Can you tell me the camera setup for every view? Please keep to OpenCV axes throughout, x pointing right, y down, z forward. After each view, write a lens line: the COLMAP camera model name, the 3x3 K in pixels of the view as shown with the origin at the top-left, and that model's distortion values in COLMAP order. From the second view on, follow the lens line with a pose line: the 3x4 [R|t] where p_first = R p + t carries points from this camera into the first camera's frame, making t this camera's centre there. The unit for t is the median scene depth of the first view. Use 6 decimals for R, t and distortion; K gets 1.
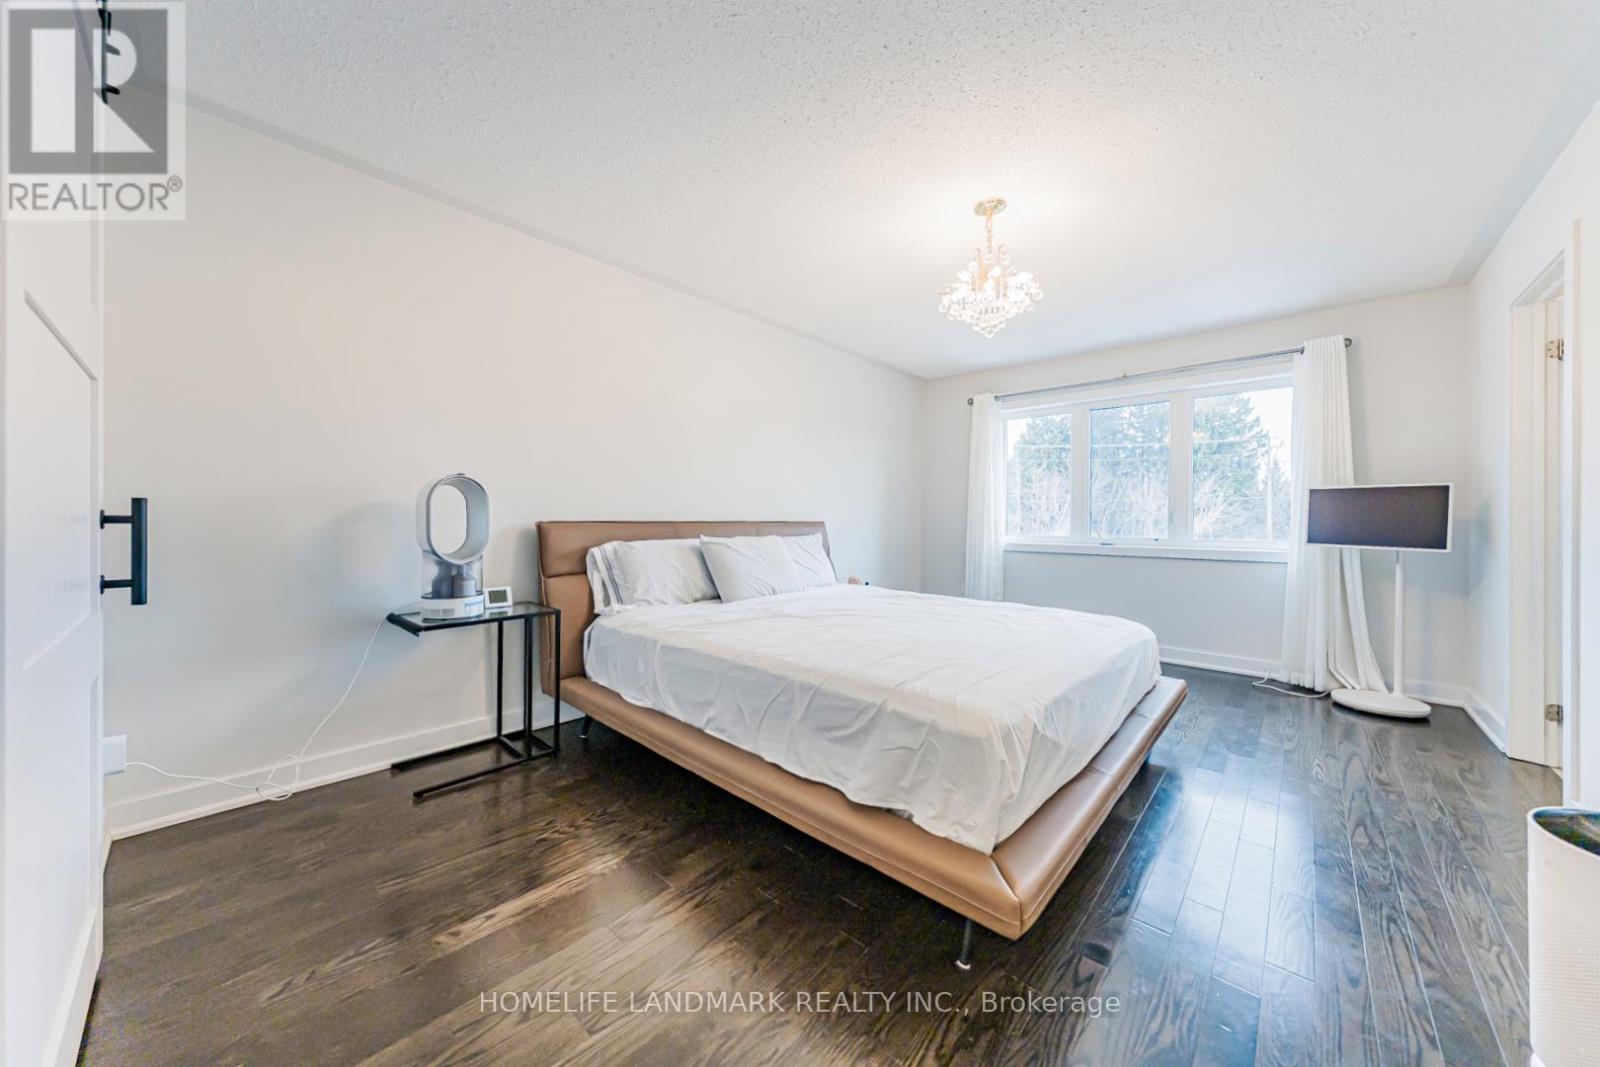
lens RADIAL K [[549.8, 0, 798.9], [0, 549.8, 523.7], [0, 0, 1]] dist [-0.002476, 0.000648]
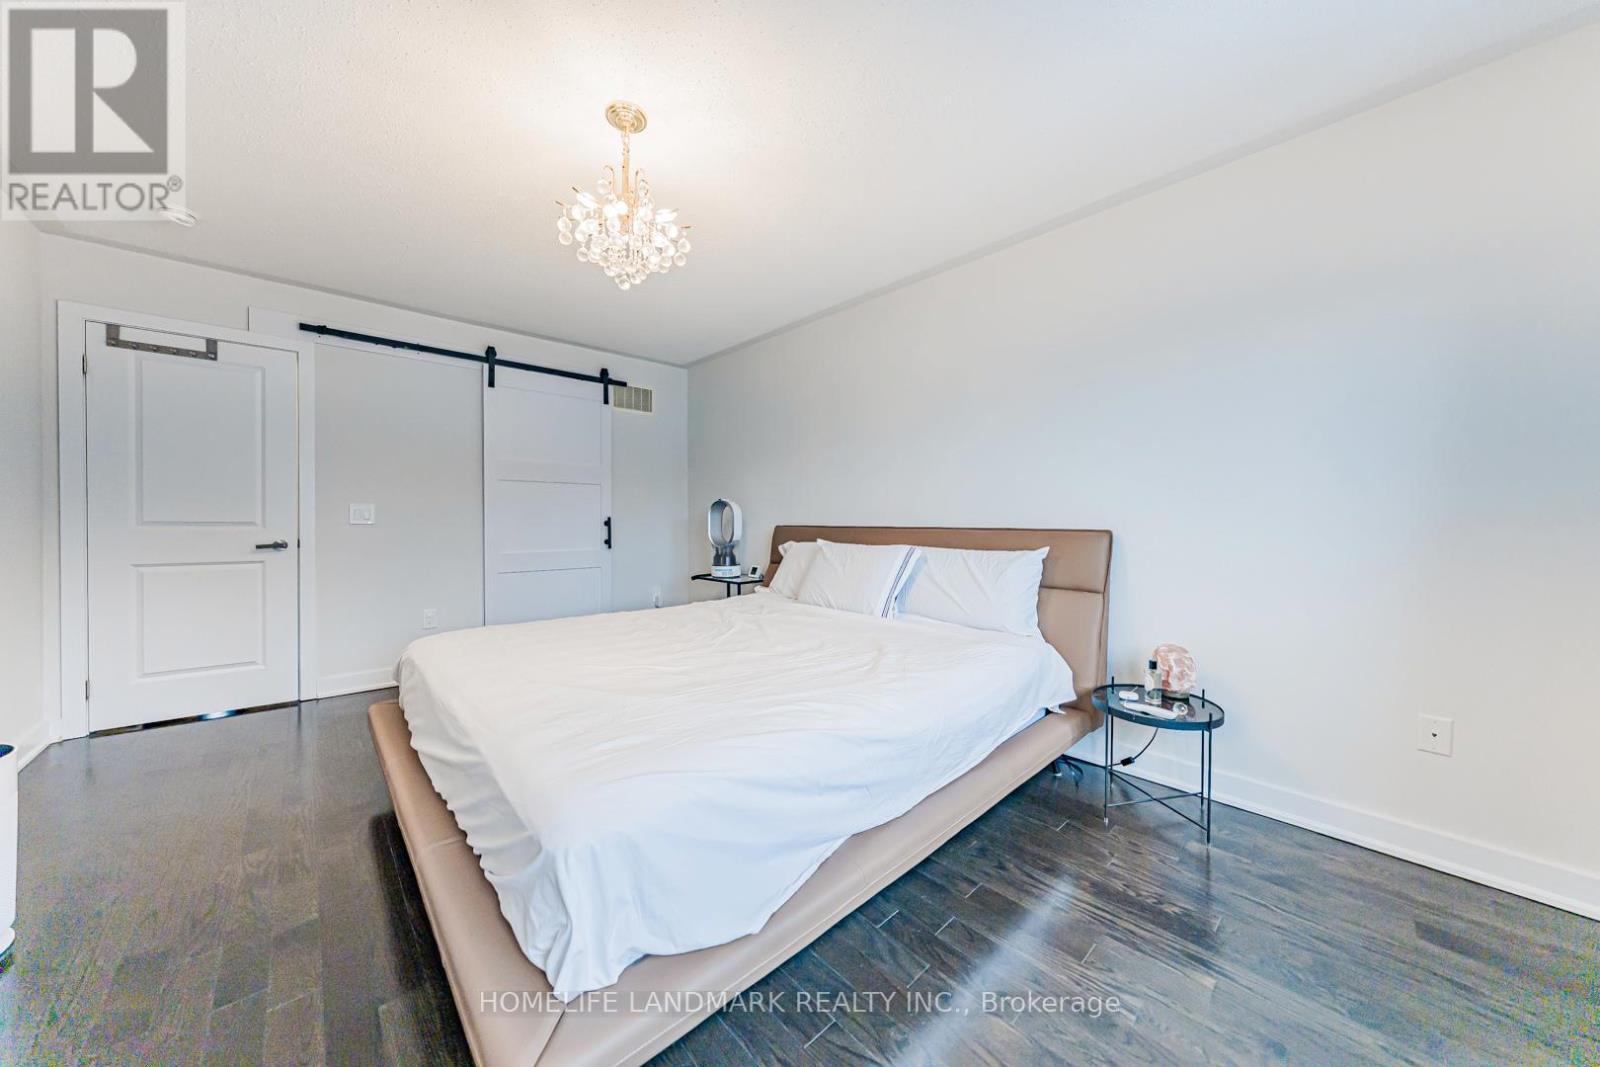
lens RADIAL K [[549.8, 0, 796.9], [0, 549.8, 520.5], [0, 0, 1]] dist [-0.002476, 0.000648]
pose [[-0.100333, -0.000858, -0.994954, 0.935854], [-0.006983, 0.999976, -0.000158, -0.015605], [0.994929, 0.006932, -0.100337, 1.127310]]
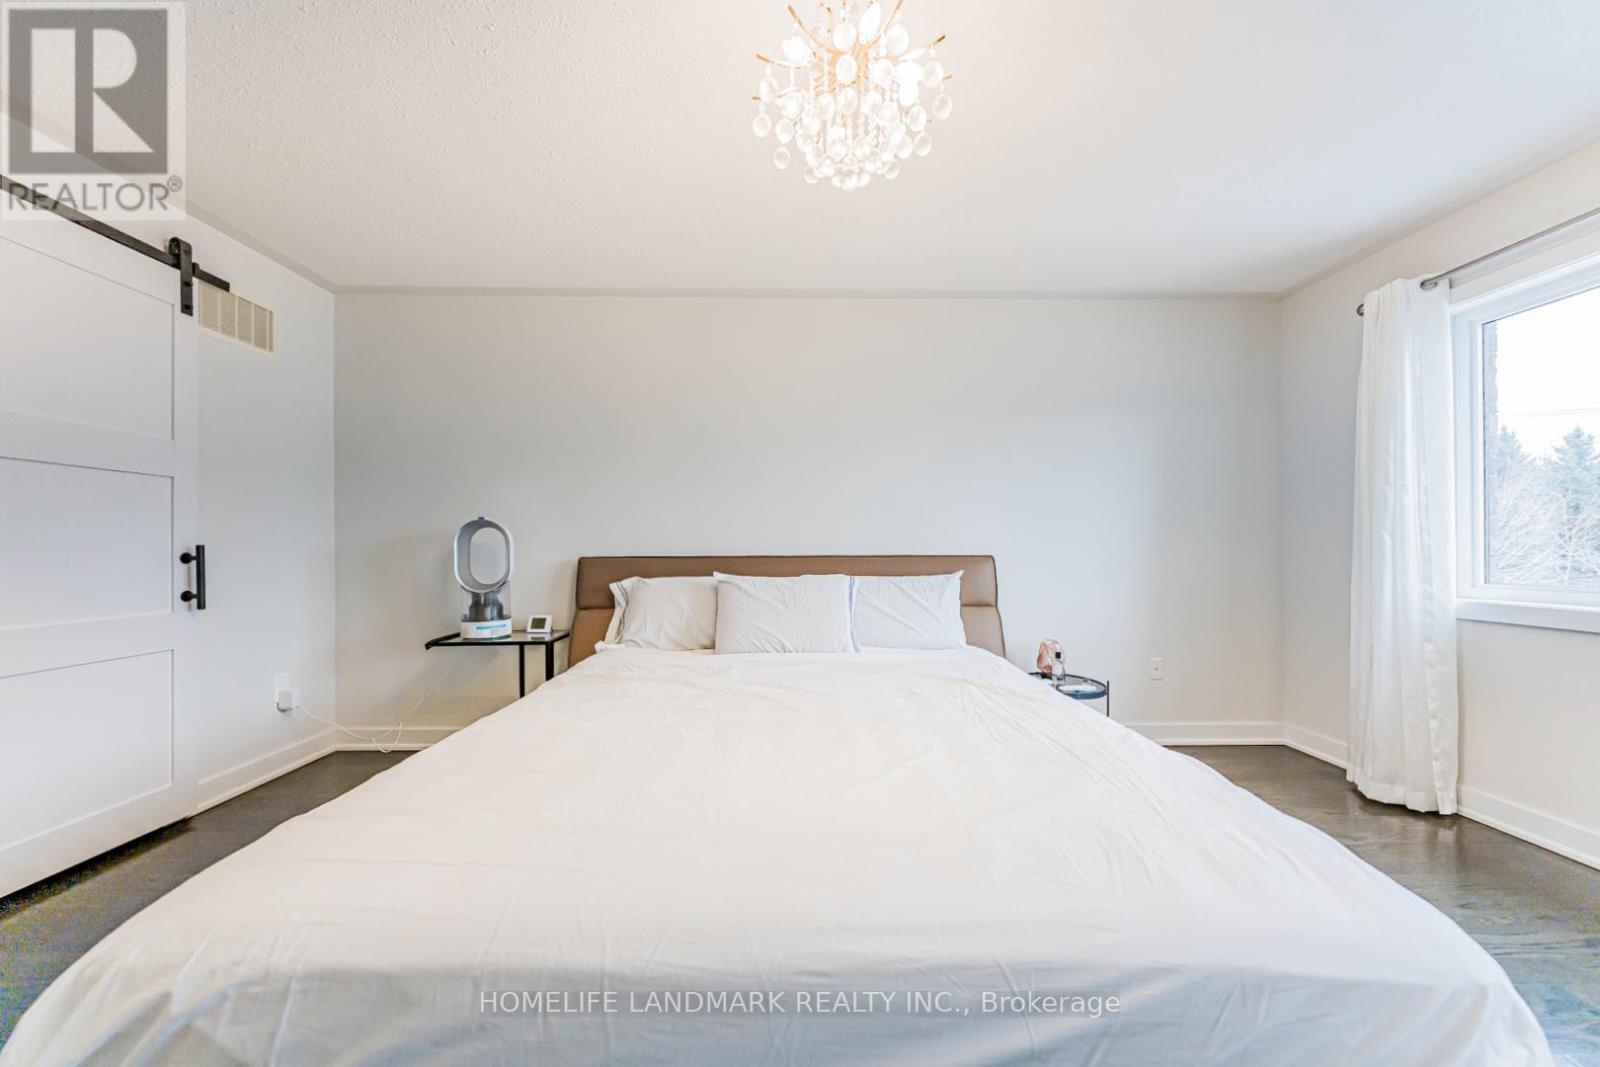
lens RADIAL K [[549.8, 0, 801.5], [0, 549.8, 545.6], [0, 0, 1]] dist [-0.002476, 0.000648]
pose [[0.685467, -0.015234, -0.727944, 0.574627], [0.001894, 0.999815, -0.019140, -0.004690], [0.728101, 0.011741, 0.685369, 0.536883]]
